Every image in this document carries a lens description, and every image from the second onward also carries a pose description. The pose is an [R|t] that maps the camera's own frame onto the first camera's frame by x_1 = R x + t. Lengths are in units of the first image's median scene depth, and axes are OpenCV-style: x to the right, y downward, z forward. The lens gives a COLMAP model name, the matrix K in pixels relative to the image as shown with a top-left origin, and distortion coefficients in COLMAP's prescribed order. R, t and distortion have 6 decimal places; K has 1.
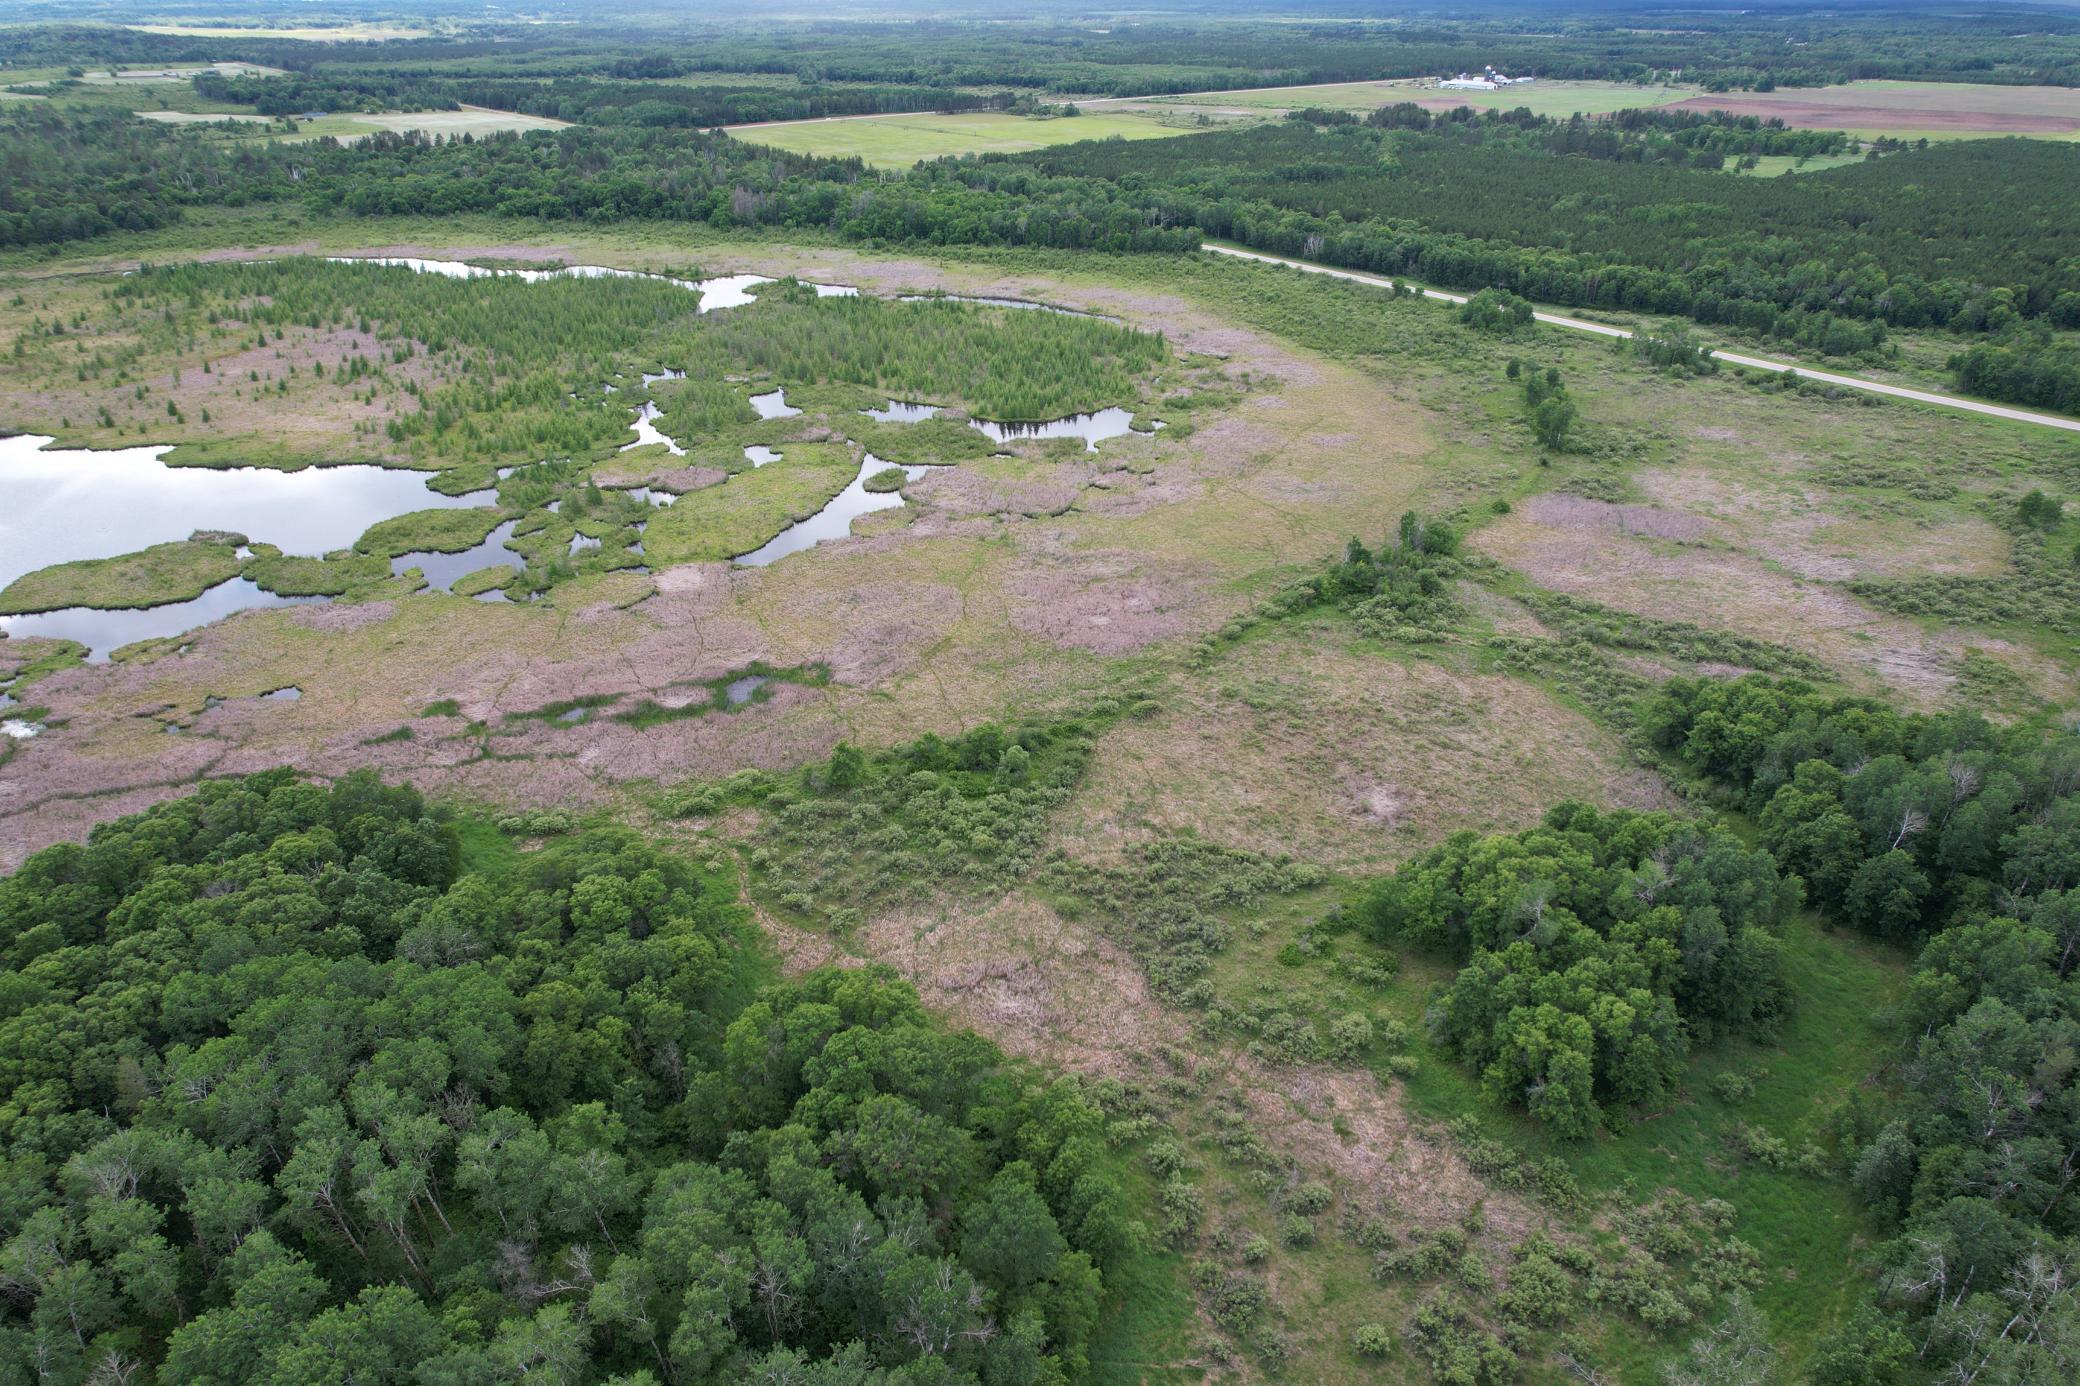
lens RADIAL K [[1325.4, 0, 1040.5], [0, 1325.4, 706.1], [0, 0, 1]] dist [-0.081799, 0.072165]
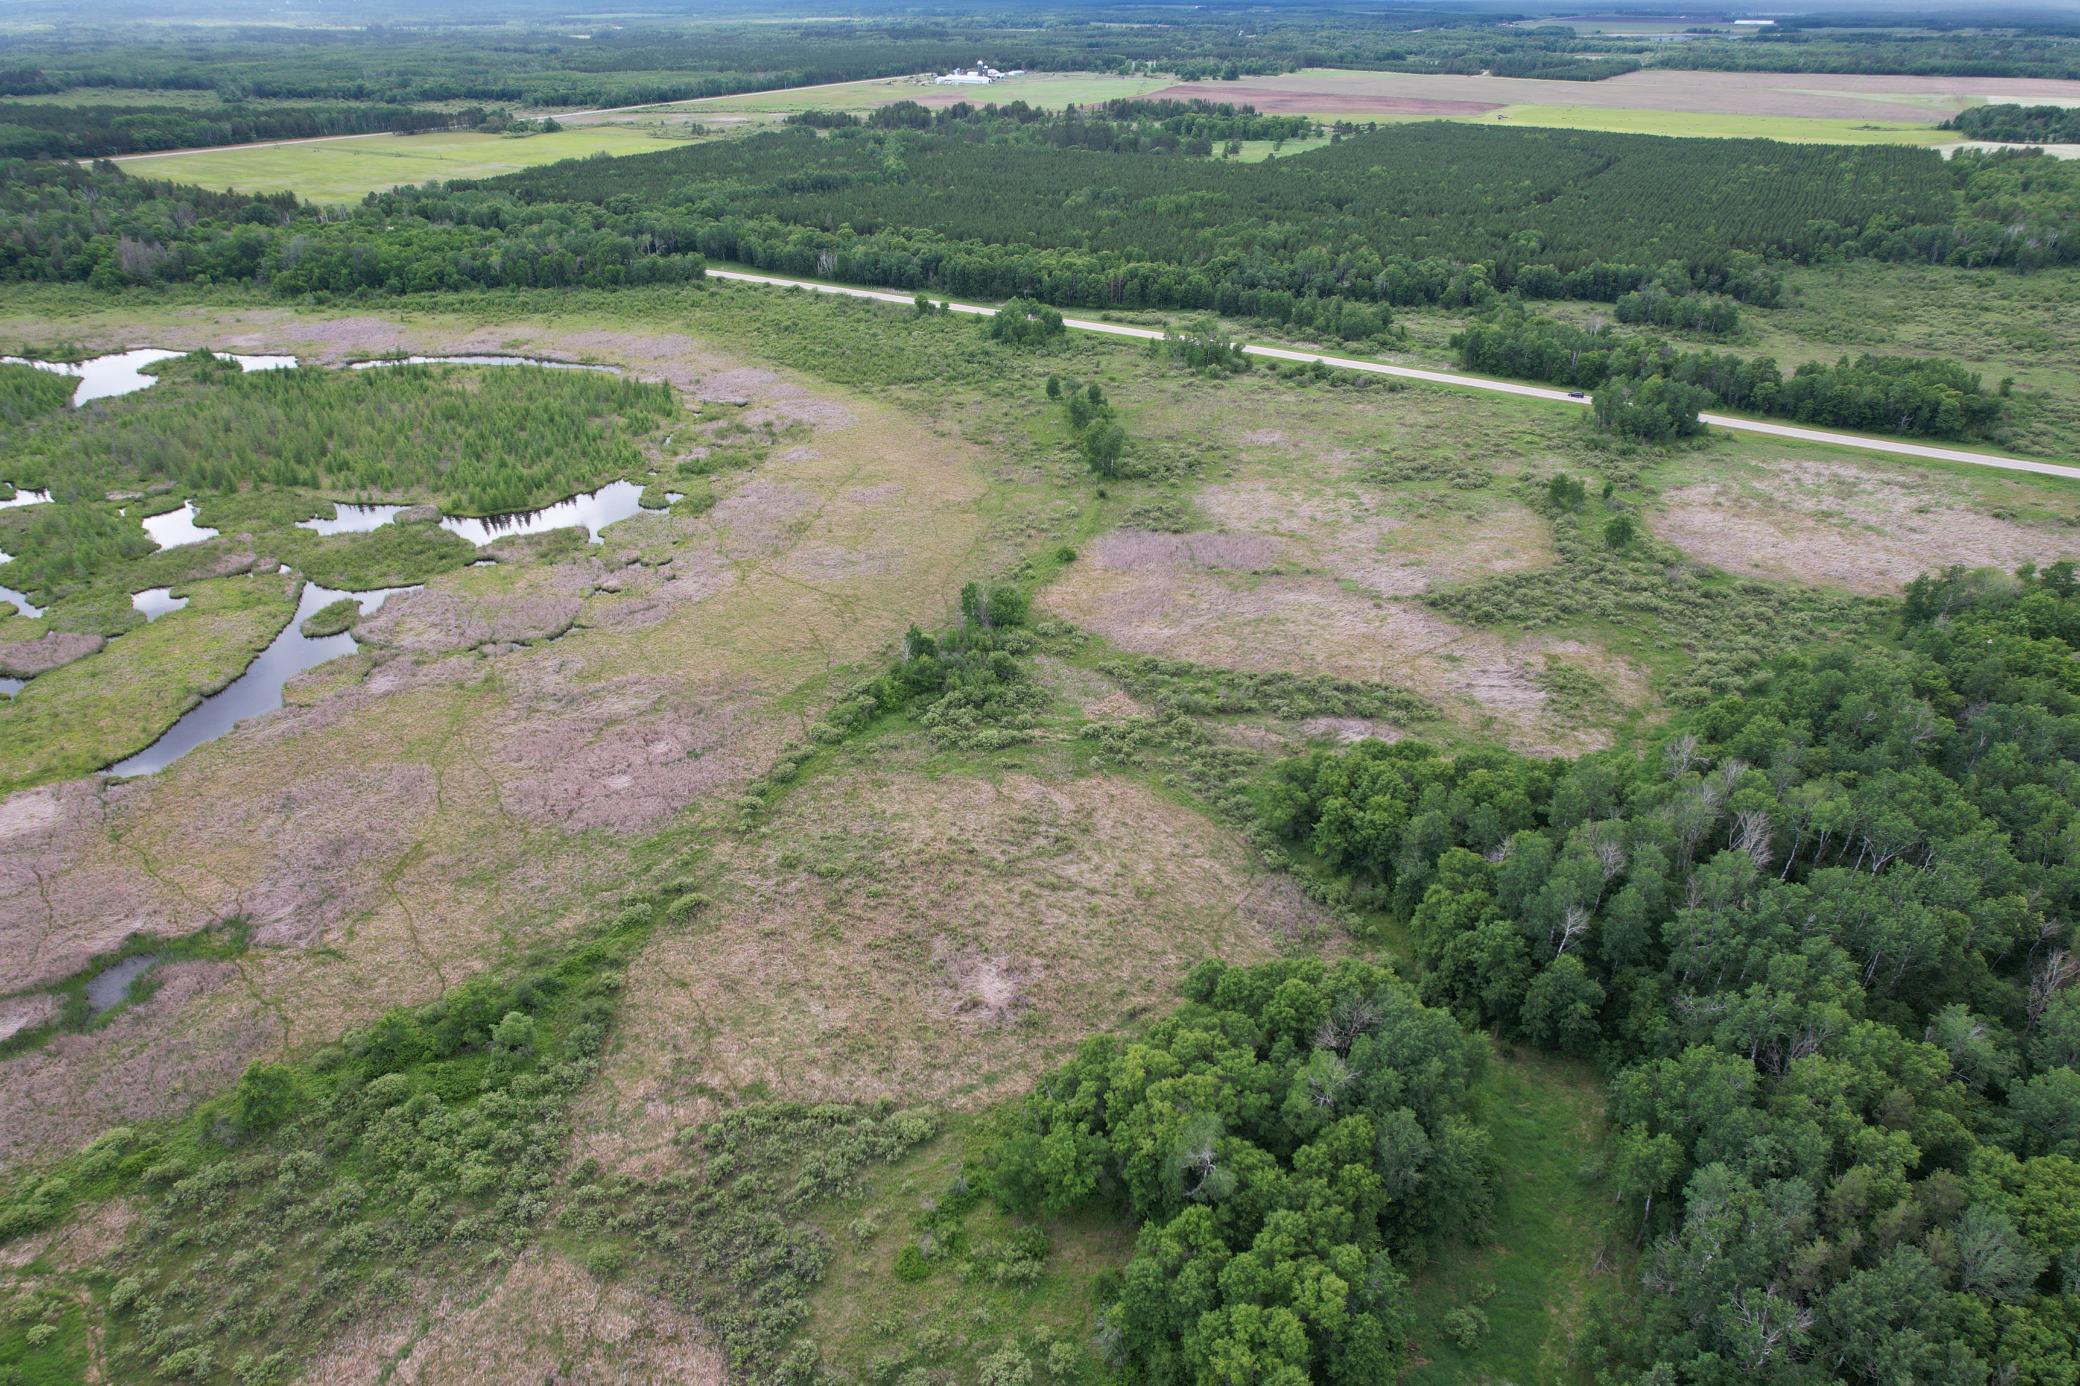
lens RADIAL K [[1325.4, 0, 1040.5], [0, 1325.4, 706.1], [0, 0, 1]] dist [-0.081799, 0.072165]
pose [[0.942123, -0.161209, 0.293966, 0.052505], [0.161131, 0.986625, 0.024654, -0.079261], [-0.294008, 0.024140, 0.955498, 0.145590]]
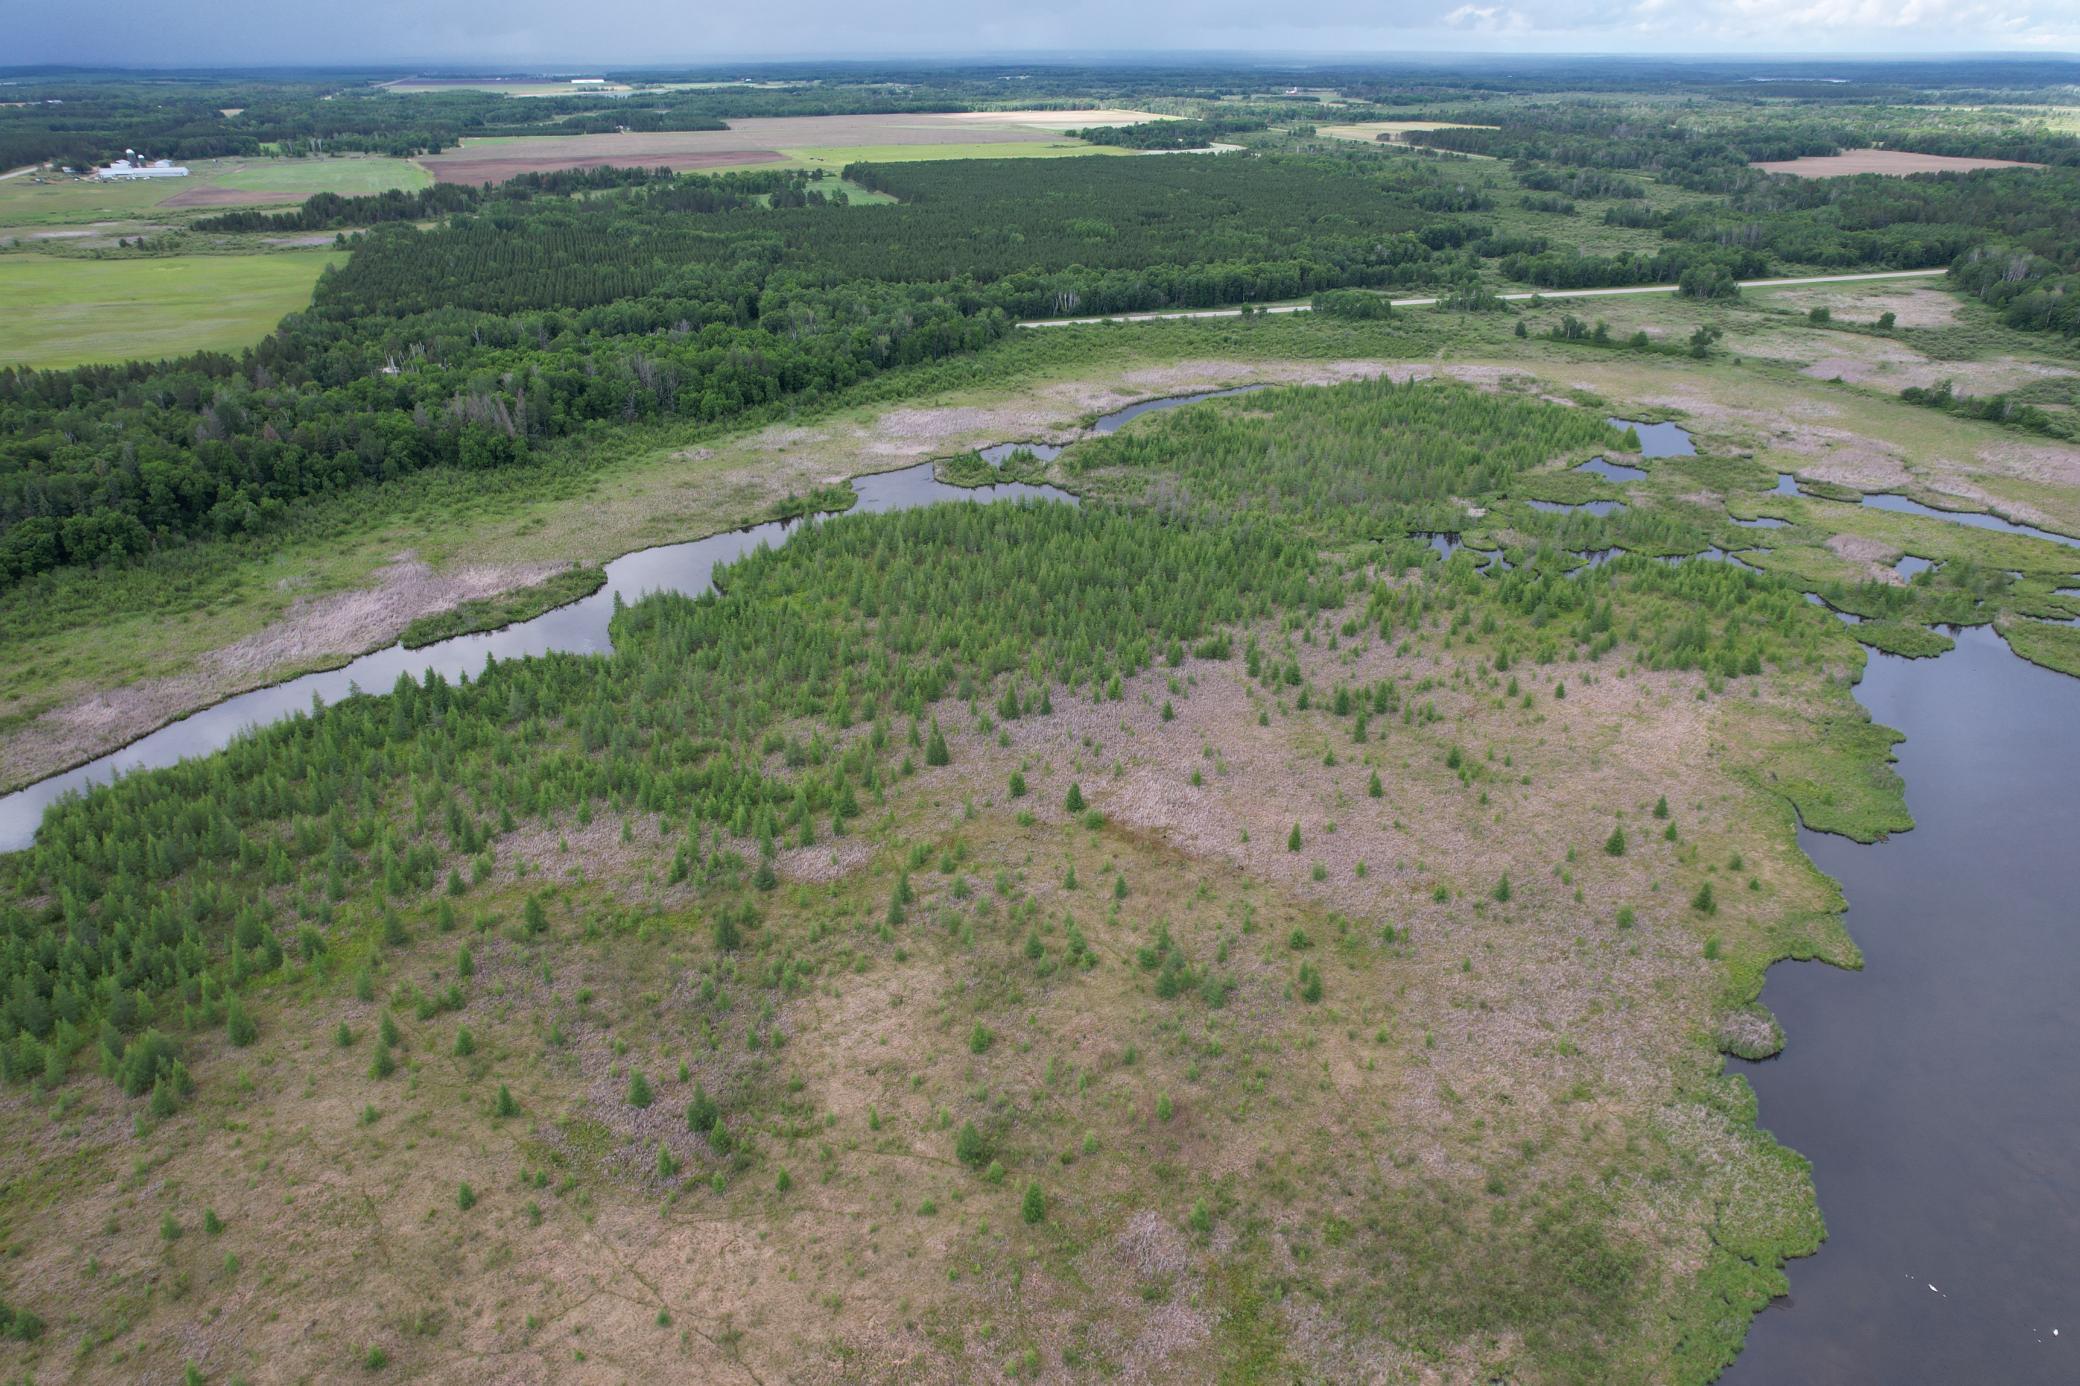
lens RADIAL K [[1325.4, 0, 1040.5], [0, 1325.4, 706.1], [0, 0, 1]] dist [-0.081799, 0.072165]
pose [[0.347725, -0.424242, 0.836126, -1.537965], [0.458575, 0.854786, 0.243000, -0.679186], [-0.817800, 0.298929, 0.491777, 1.220835]]
